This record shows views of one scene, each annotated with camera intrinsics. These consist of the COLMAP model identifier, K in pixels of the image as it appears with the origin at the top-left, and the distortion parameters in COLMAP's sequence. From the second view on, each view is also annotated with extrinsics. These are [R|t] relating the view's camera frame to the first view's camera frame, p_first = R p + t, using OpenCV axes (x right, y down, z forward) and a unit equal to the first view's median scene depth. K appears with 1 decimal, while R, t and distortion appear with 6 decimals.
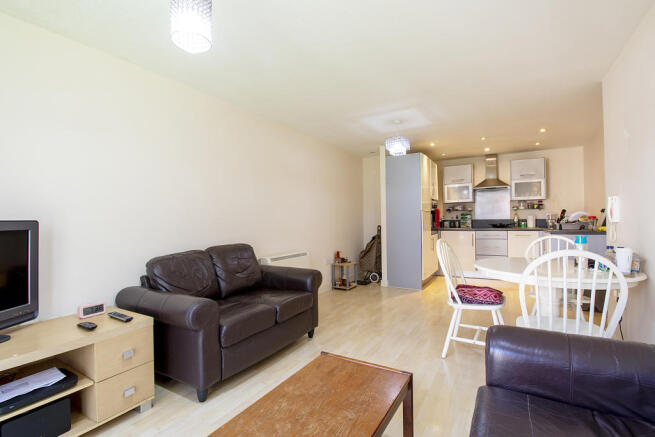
lens RADIAL K [[302.4, 0, 325.8], [0, 302.4, 219.5], [0, 0, 1]] dist [0.002121, 0.000057]
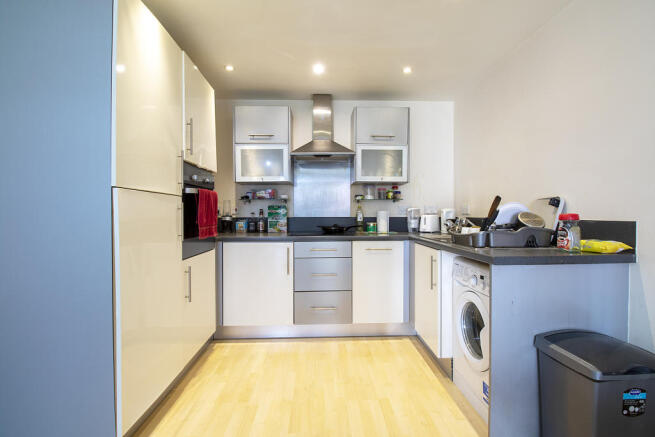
lens RADIAL K [[302.4, 0, 327.4], [0, 302.4, 217.7], [0, 0, 1]] dist [0.002121, 0.000057]
pose [[0.842065, 0.005800, 0.539345, 0.271080], [-0.011058, 0.999918, 0.006511, -0.003283], [-0.539263, -0.011447, 0.842060, 0.548753]]
